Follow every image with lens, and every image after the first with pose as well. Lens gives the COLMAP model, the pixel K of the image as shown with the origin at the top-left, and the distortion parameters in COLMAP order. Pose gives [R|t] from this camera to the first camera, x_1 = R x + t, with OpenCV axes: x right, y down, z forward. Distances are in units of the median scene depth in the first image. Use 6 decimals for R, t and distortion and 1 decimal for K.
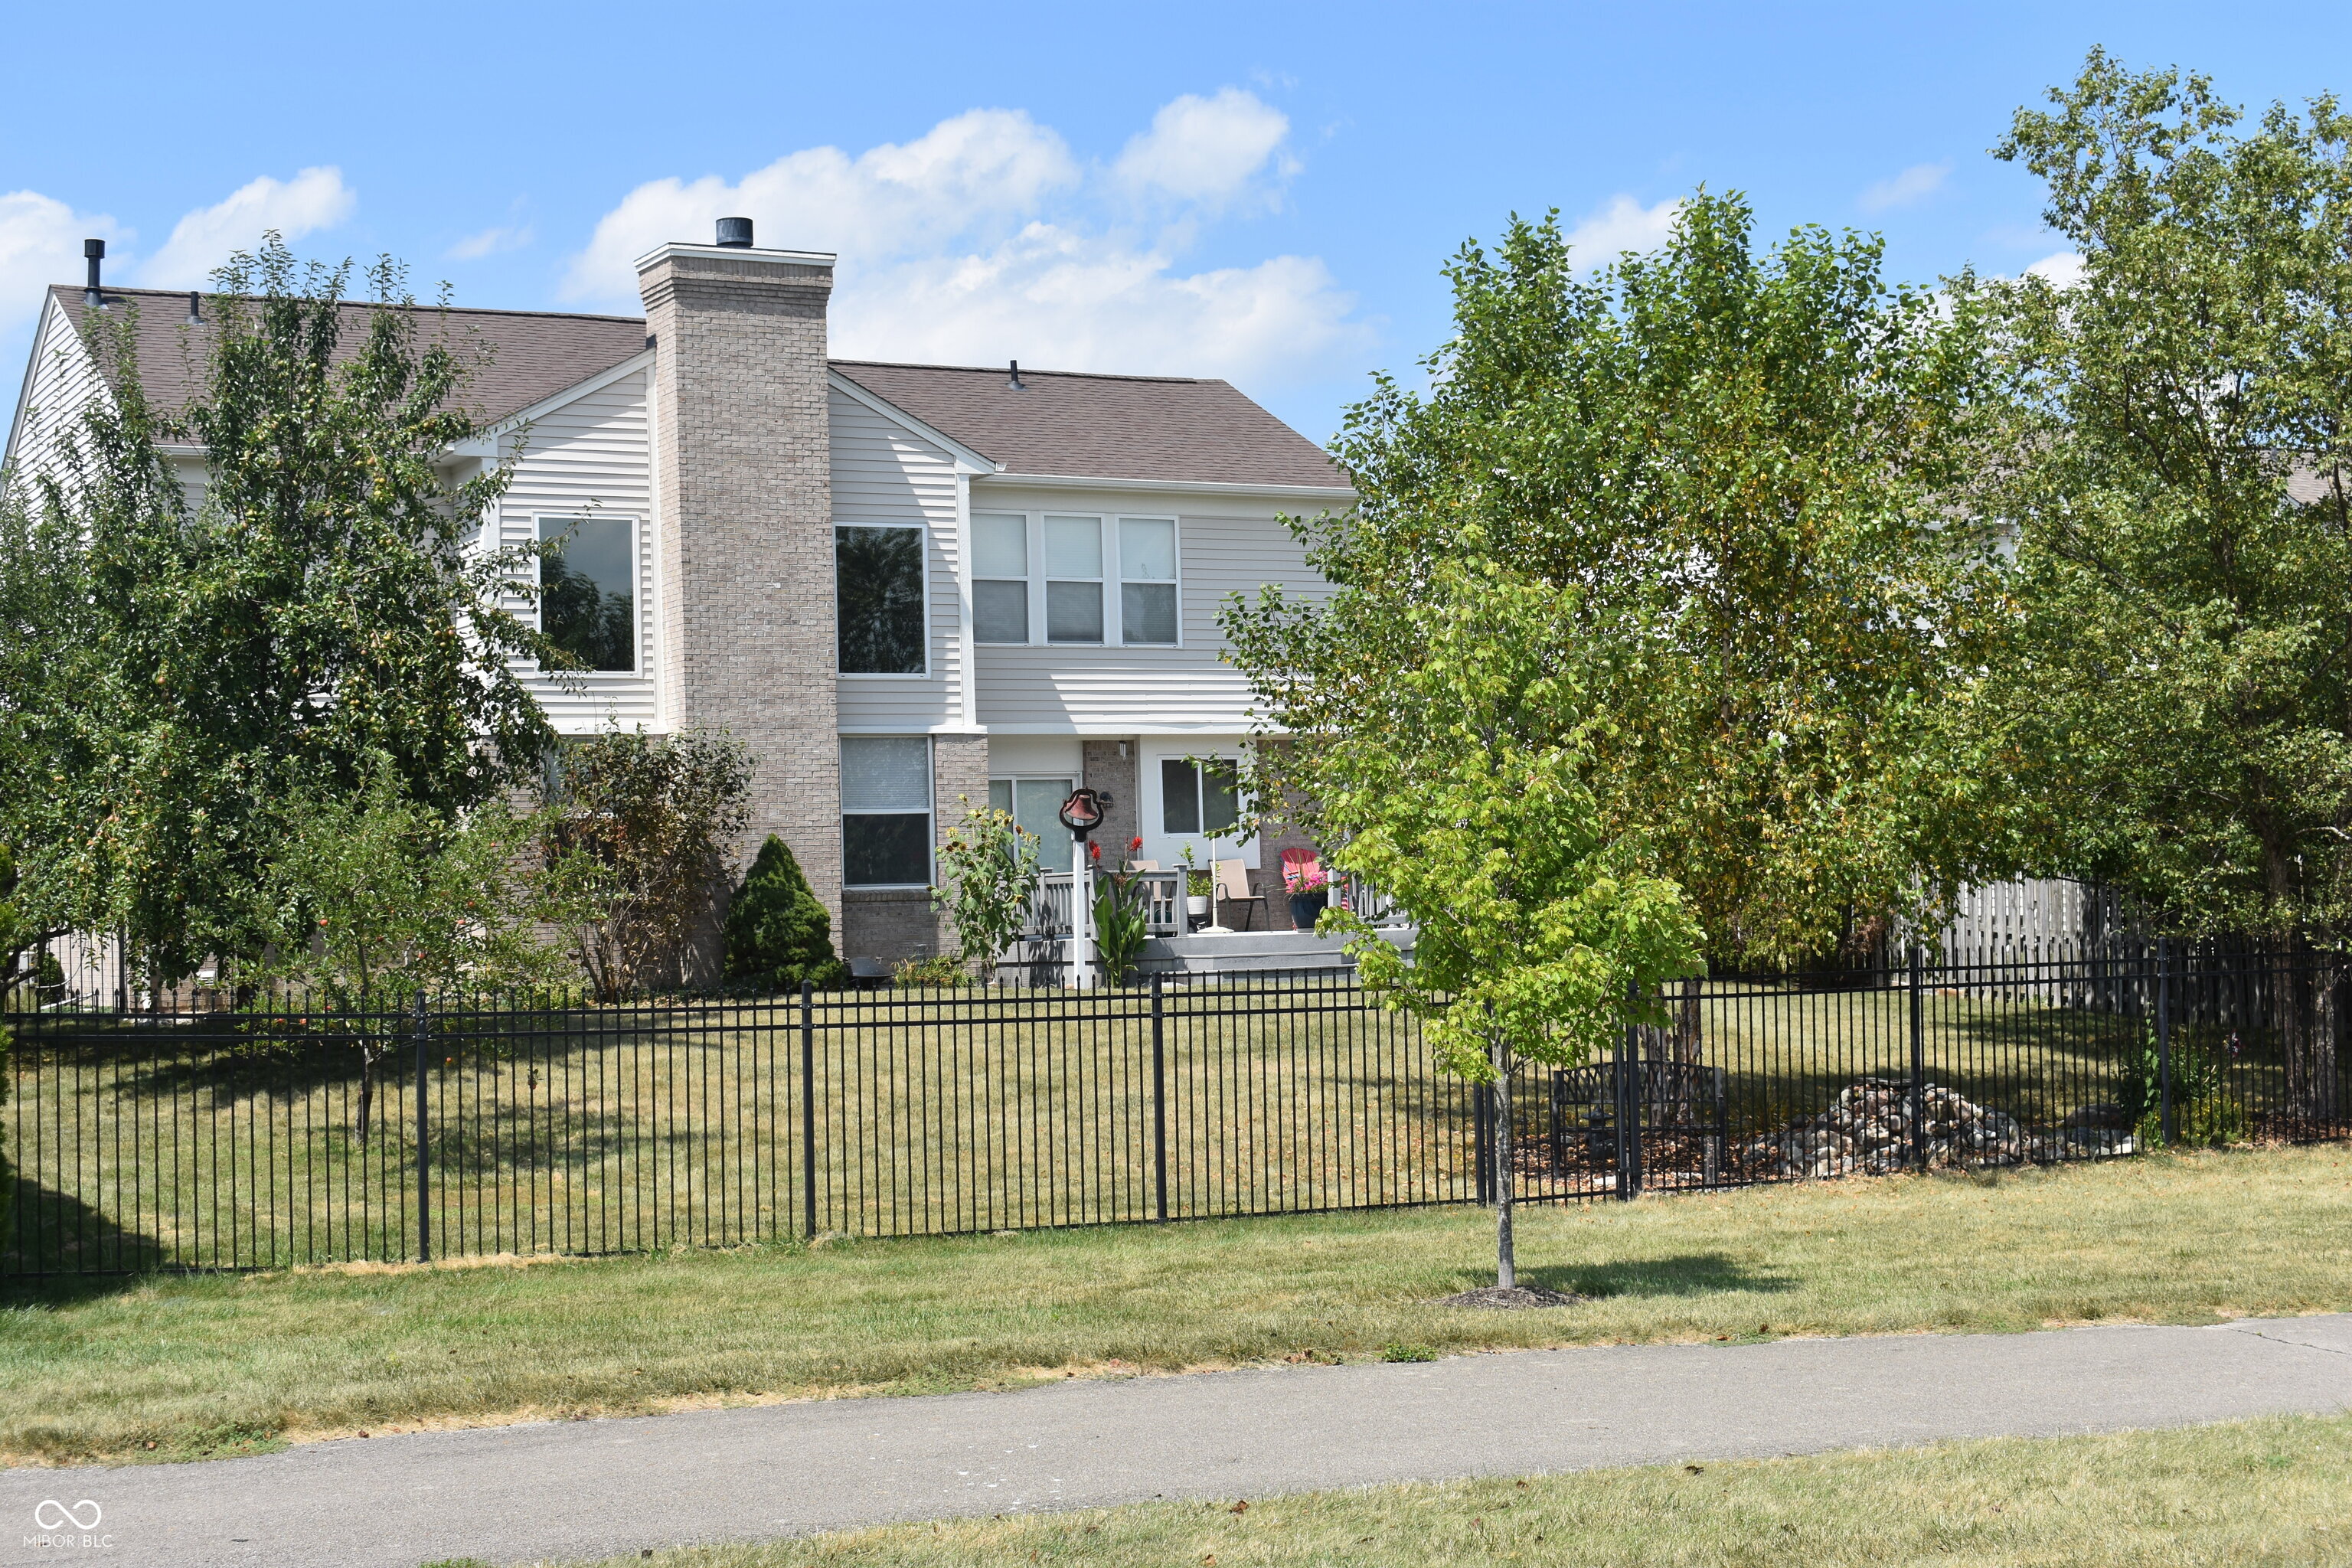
lens RADIAL K [[3305.5, 0, 1176.0], [0, 3305.5, 784.0], [0, 0, 1]] dist [-0.012768, -0.003352]
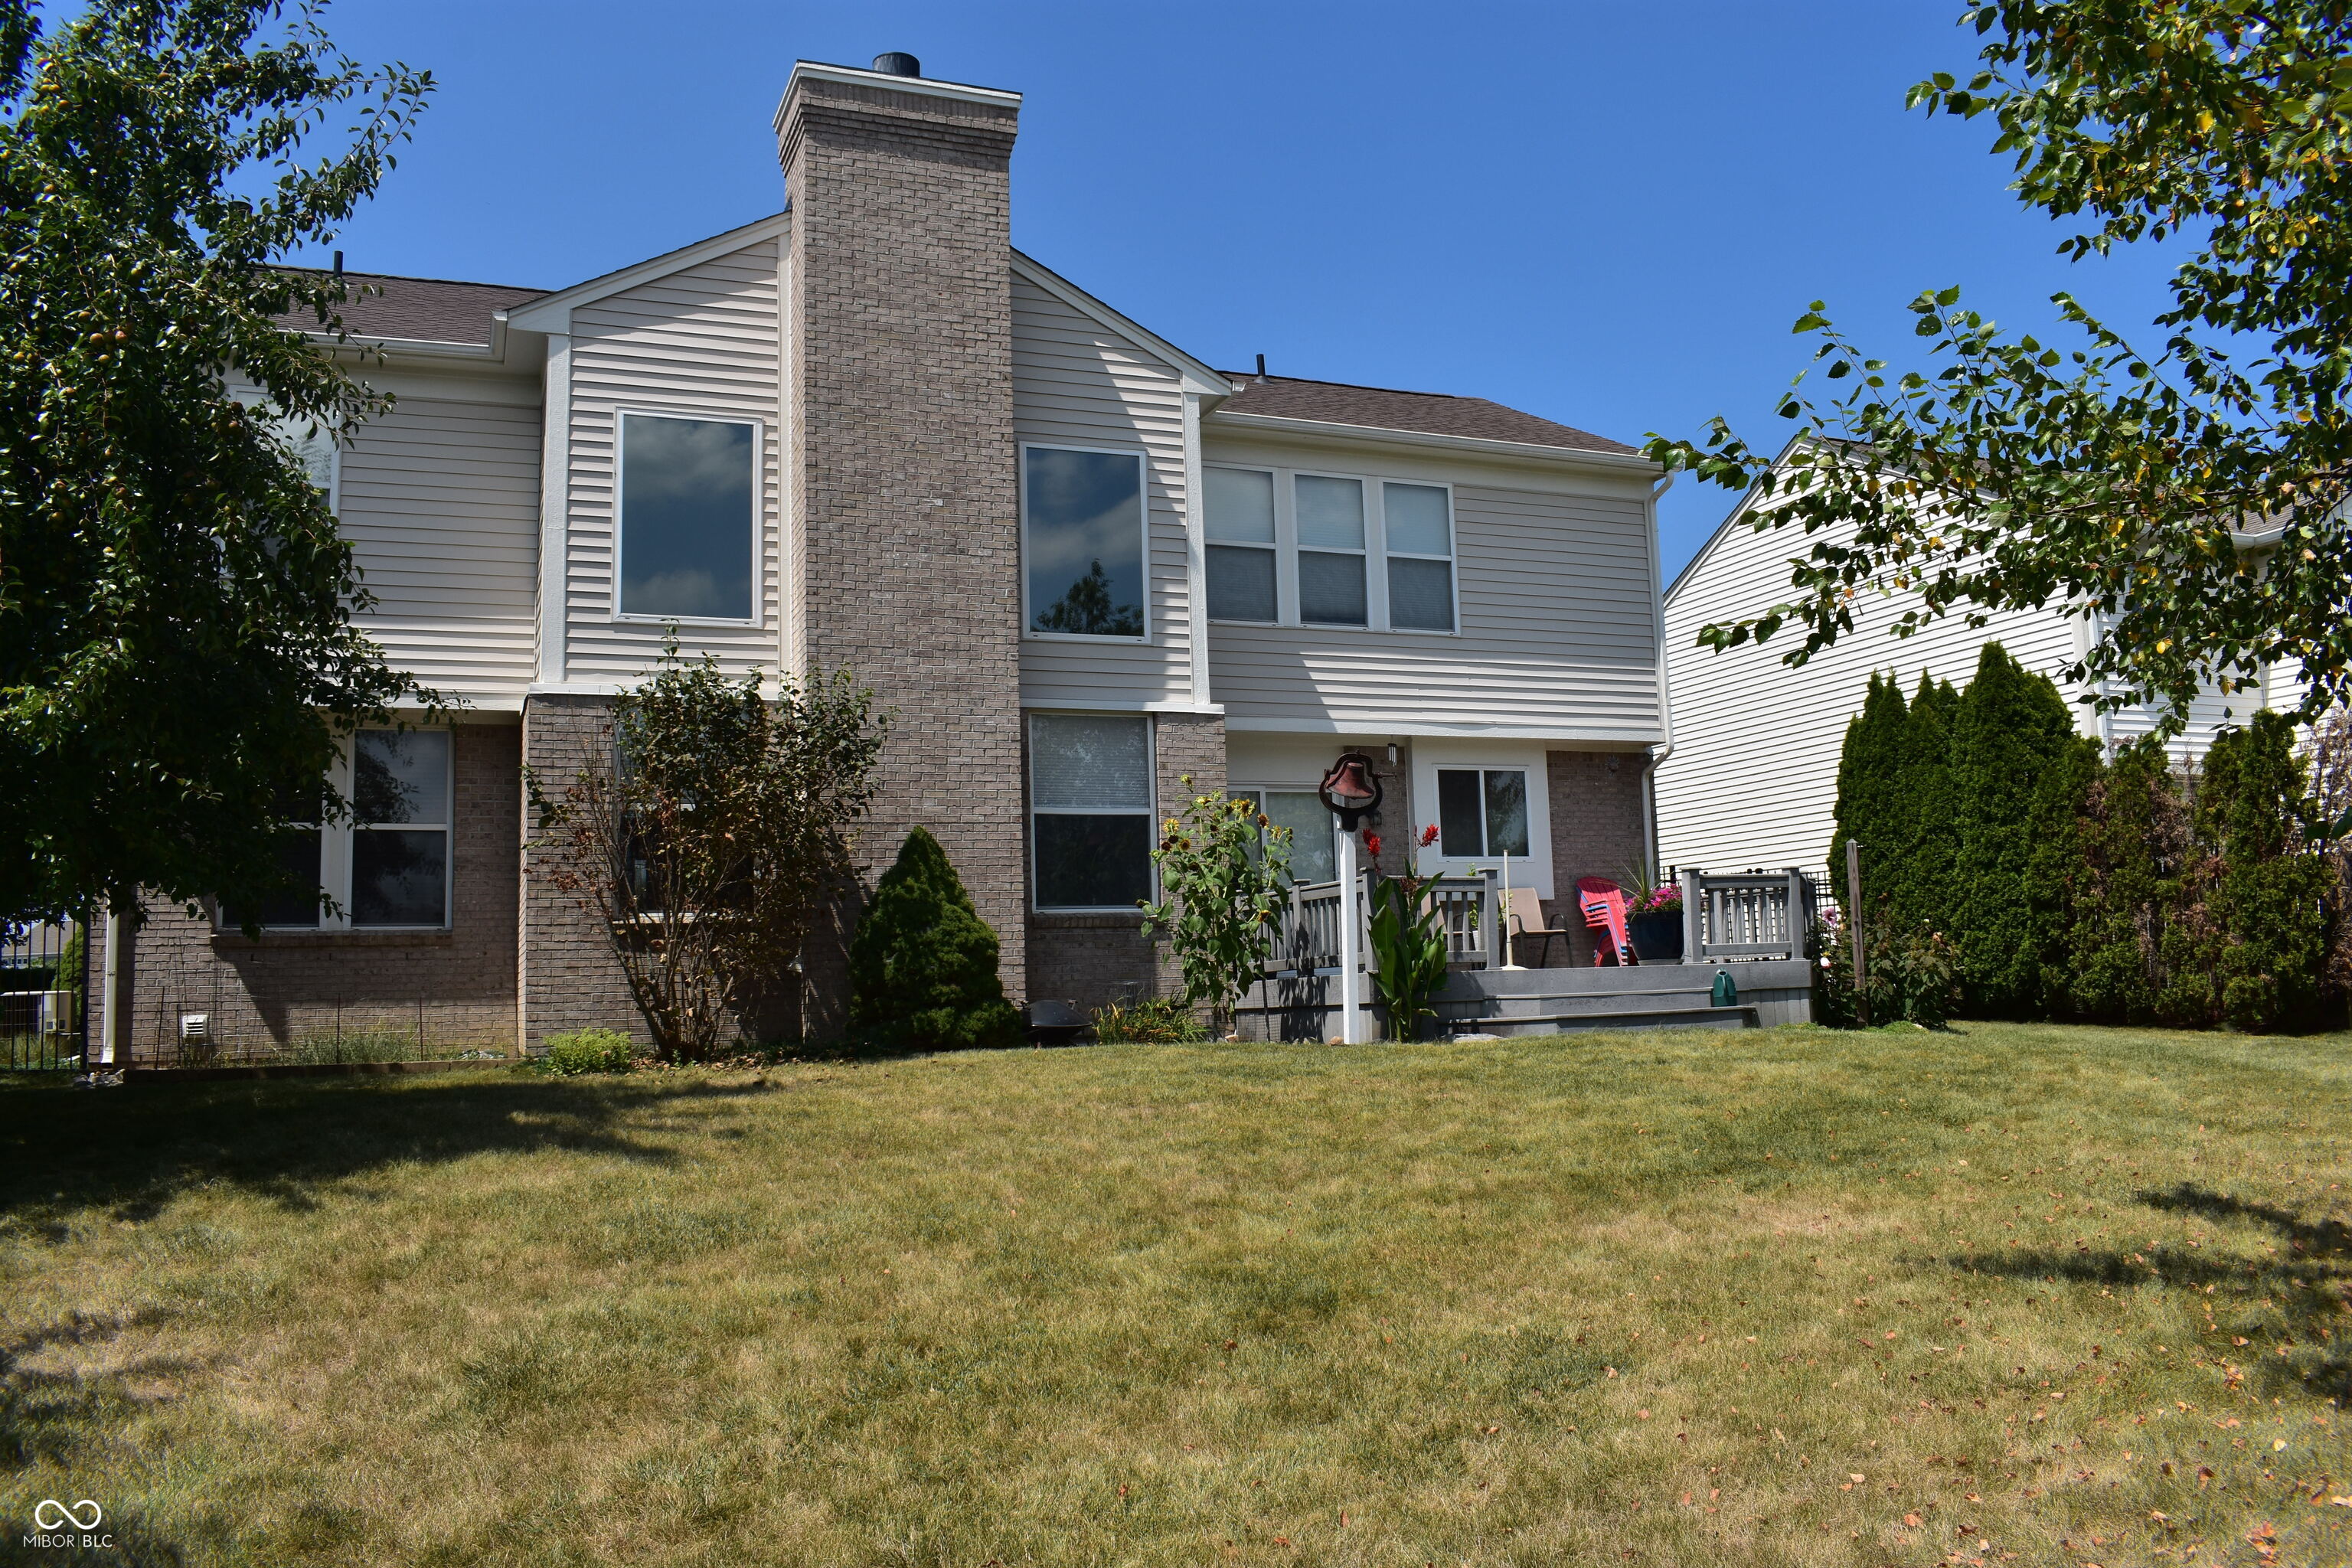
lens RADIAL K [[1860.2, 0, 1176.0], [0, 1860.2, 784.0], [0, 0, 1]] dist [-0.123977, 0.090213]
pose [[0.994362, -0.014952, -0.104983, -0.023434], [0.006977, 0.997089, -0.075923, 0.035698], [0.105813, 0.074762, 0.991572, 0.586670]]
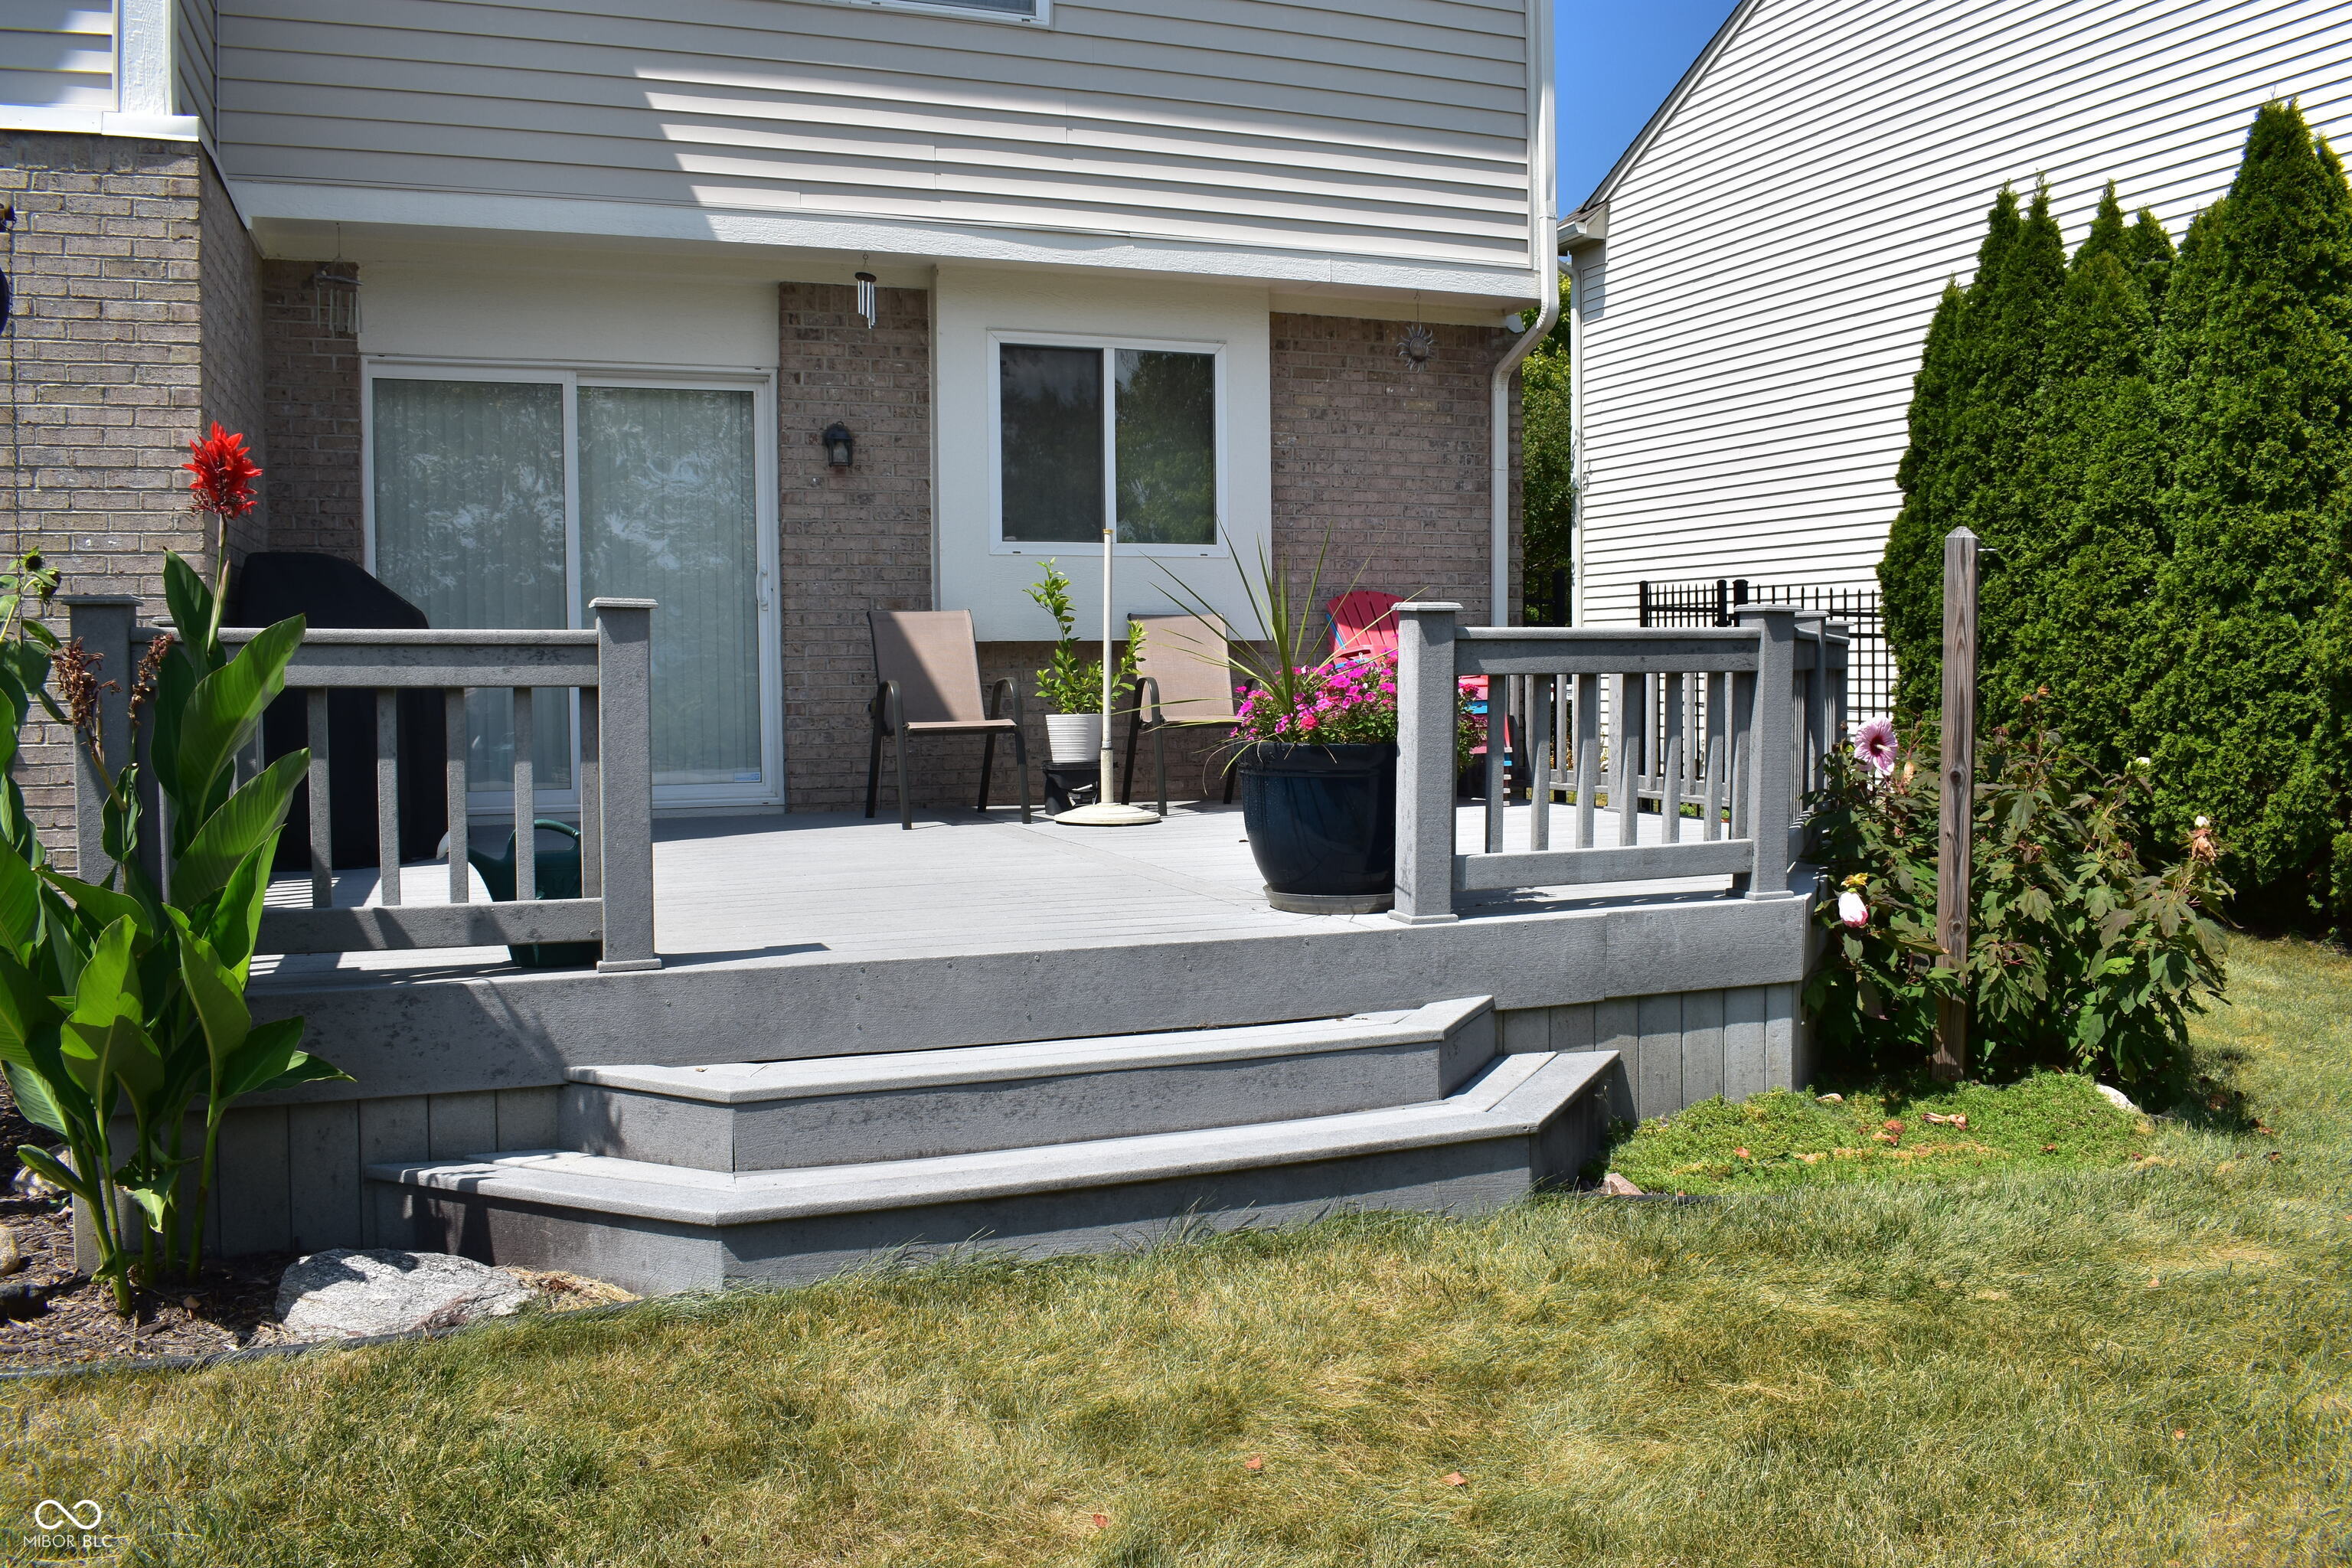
lens RADIAL K [[1860.2, 0, 1176.0], [0, 1860.2, 784.0], [0, 0, 1]] dist [-0.123977, 0.090213]
pose [[0.991902, 0.029018, -0.123646, 0.047636], [-0.016257, 0.994549, 0.102992, 0.023006], [0.125961, -0.100147, 0.986967, 0.887053]]
